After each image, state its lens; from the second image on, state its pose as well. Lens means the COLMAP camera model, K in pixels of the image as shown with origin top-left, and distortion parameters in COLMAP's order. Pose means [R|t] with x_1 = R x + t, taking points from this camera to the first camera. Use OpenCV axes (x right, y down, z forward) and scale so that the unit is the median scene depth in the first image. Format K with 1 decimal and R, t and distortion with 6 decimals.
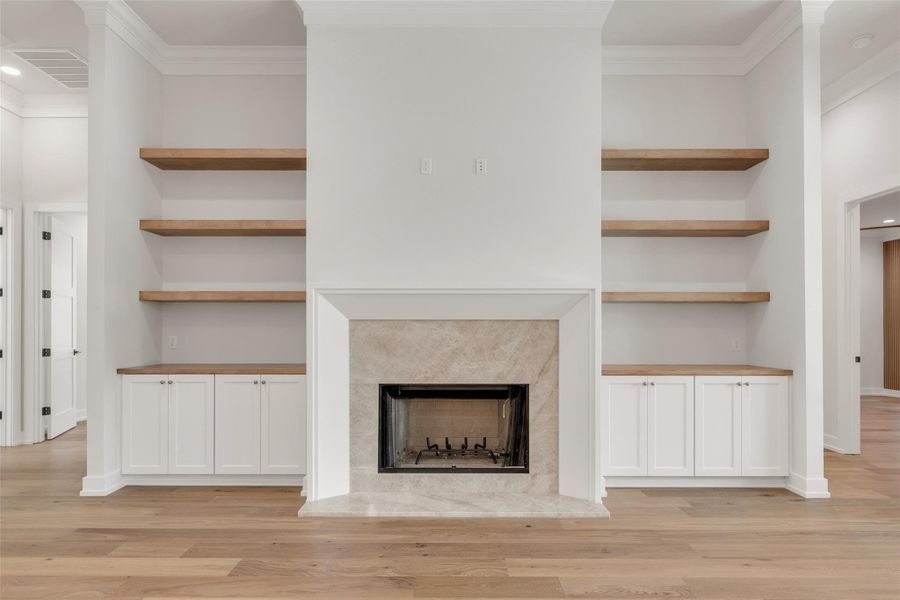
lens RADIAL K [[558.1, 0, 449.8], [0, 558.1, 299.0], [0, 0, 1]] dist [0.001500, -0.001170]
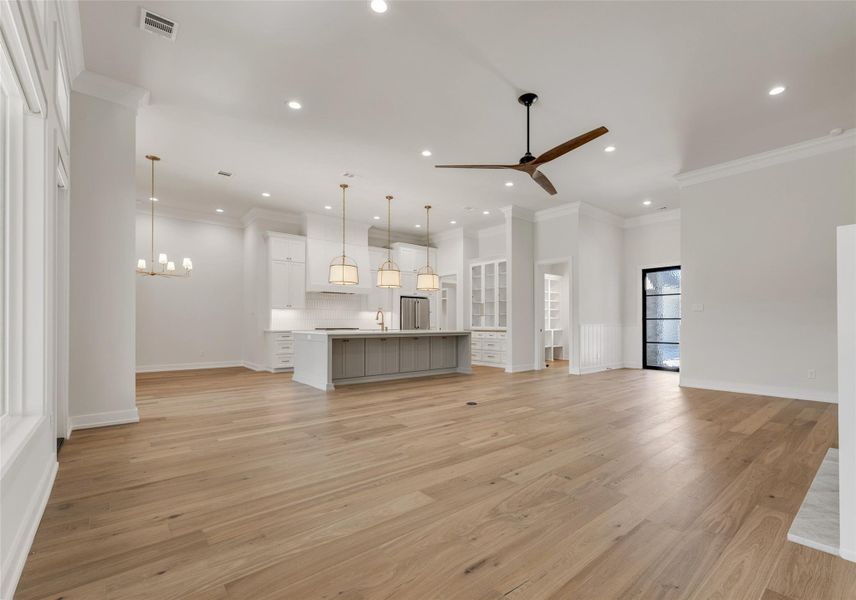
lens RADIAL K [[370.4, 0, 465.1], [0, 370.4, 323.7], [0, 0, 1]] dist [0.003758, 0.000151]
pose [[-0.745141, -0.000606, -0.666907, 1.015581], [0.022569, 0.999404, -0.026125, 0.079851], [0.666525, -0.034519, -0.744683, 1.113323]]
